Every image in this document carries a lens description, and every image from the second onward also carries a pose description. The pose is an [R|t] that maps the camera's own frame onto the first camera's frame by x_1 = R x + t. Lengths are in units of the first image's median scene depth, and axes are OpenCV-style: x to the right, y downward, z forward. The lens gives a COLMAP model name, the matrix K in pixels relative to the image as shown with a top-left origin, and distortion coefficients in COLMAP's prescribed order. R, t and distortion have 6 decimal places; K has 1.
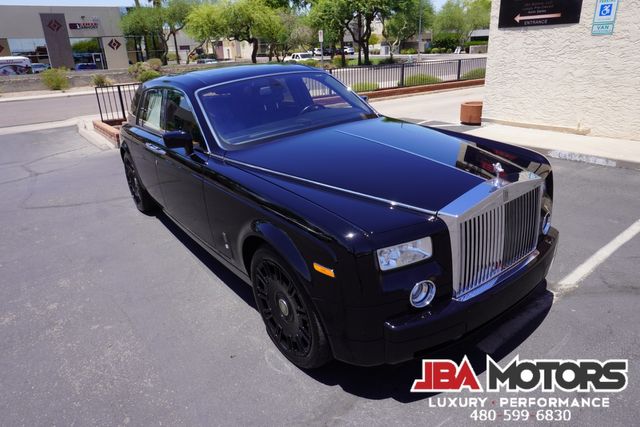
lens RADIAL K [[426.5, 0, 321.8], [0, 426.5, 208.5], [0, 0, 1]] dist [-0.048446, 0.029505]
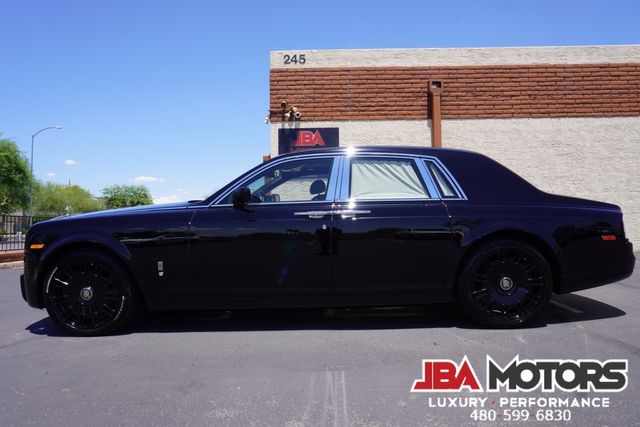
lens RADIAL K [[426.5, 0, 319.8], [0, 426.5, 217.7], [0, 0, 1]] dist [-0.048446, 0.029505]
pose [[0.622423, 0.051814, 0.780964, -0.595233], [0.262605, 0.926142, -0.270740, 0.069538], [-0.737312, 0.373600, 0.562845, 0.276522]]
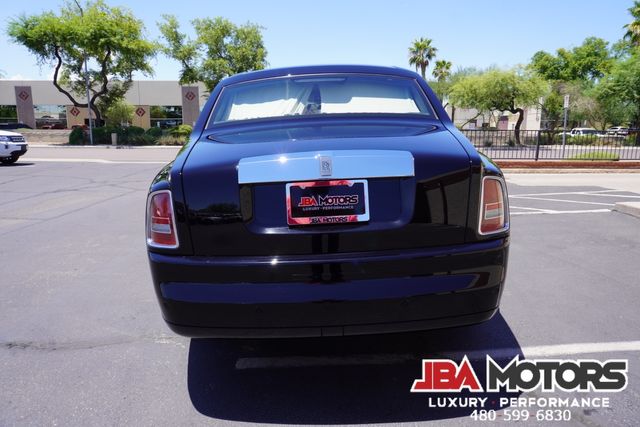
lens RADIAL K [[426.5, 0, 319.3], [0, 426.5, 210.4], [0, 0, 1]] dist [-0.048446, 0.029505]
pose [[0.795655, 0.154698, -0.585663, 0.392069], [-0.245310, 0.966300, -0.078027, 0.026317], [0.553855, 0.205751, 0.806790, 0.140425]]
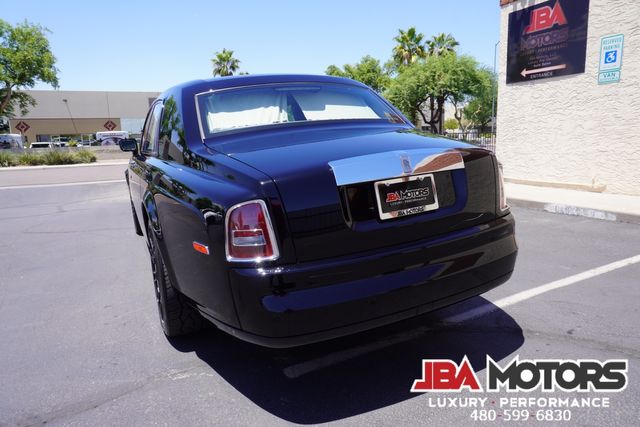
lens RADIAL K [[426.5, 0, 320.8], [0, 426.5, 209.1], [0, 0, 1]] dist [-0.048446, 0.029505]
pose [[0.980538, 0.044670, -0.191183, 0.240848], [-0.079256, 0.980963, -0.177287, 0.065476], [0.179624, 0.188989, 0.965411, 0.059859]]
